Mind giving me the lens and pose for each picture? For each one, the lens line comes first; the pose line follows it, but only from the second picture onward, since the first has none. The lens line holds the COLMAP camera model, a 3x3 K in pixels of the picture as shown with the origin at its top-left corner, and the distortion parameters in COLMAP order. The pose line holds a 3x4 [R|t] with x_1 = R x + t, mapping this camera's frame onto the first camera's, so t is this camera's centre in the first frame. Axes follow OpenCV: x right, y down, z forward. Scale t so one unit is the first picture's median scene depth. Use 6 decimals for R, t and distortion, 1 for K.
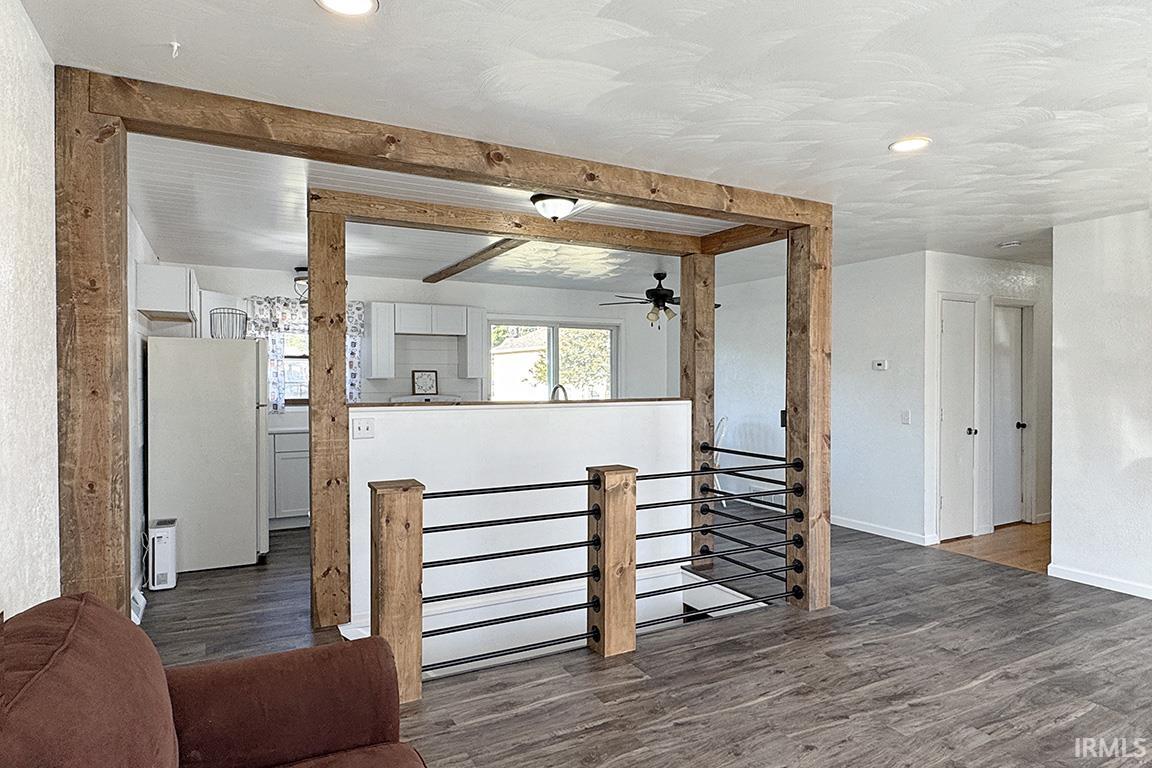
lens RADIAL K [[661.5, 0, 570.7], [0, 661.5, 386.2], [0, 0, 1]] dist [-0.007321, 0.002743]
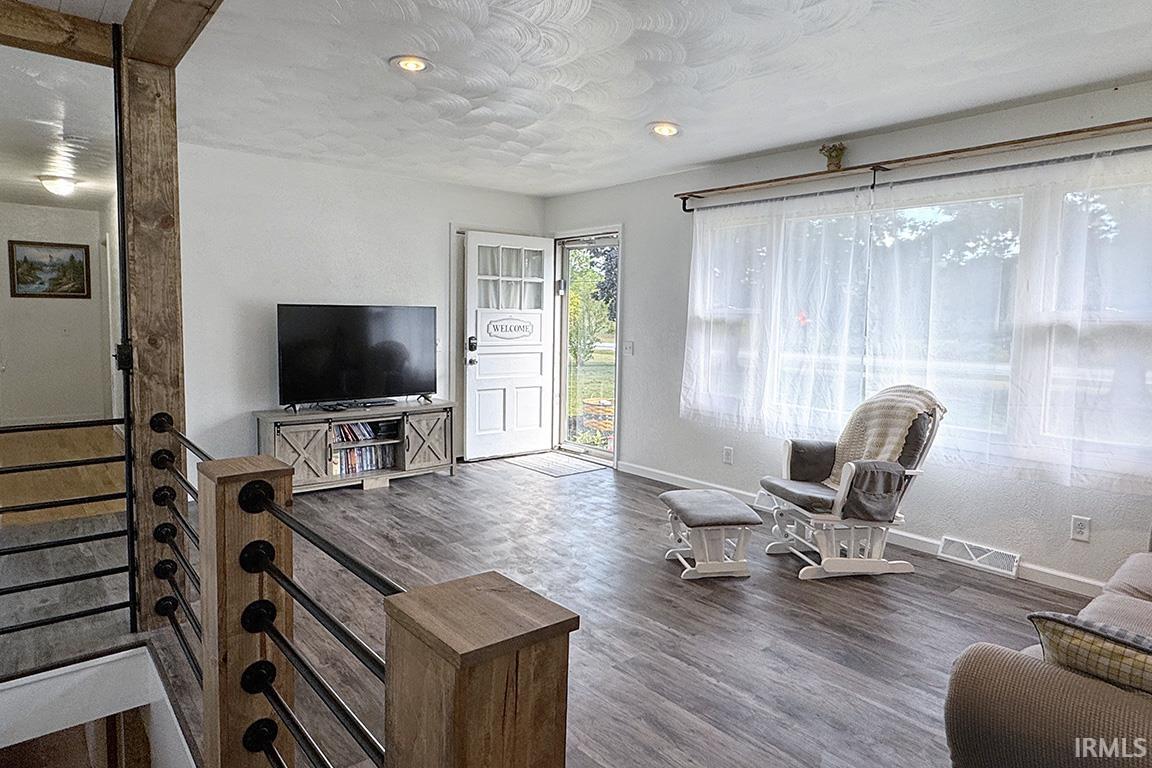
lens RADIAL K [[662.5, 0, 575.2], [0, 662.5, 376.2], [0, 0, 1]] dist [-0.001099, 0.002095]
pose [[-0.205692, -0.084766, 0.974939, -0.460447], [-0.004289, 0.996310, 0.085720, 0.013268], [-0.978607, 0.013450, -0.205297, 0.828293]]
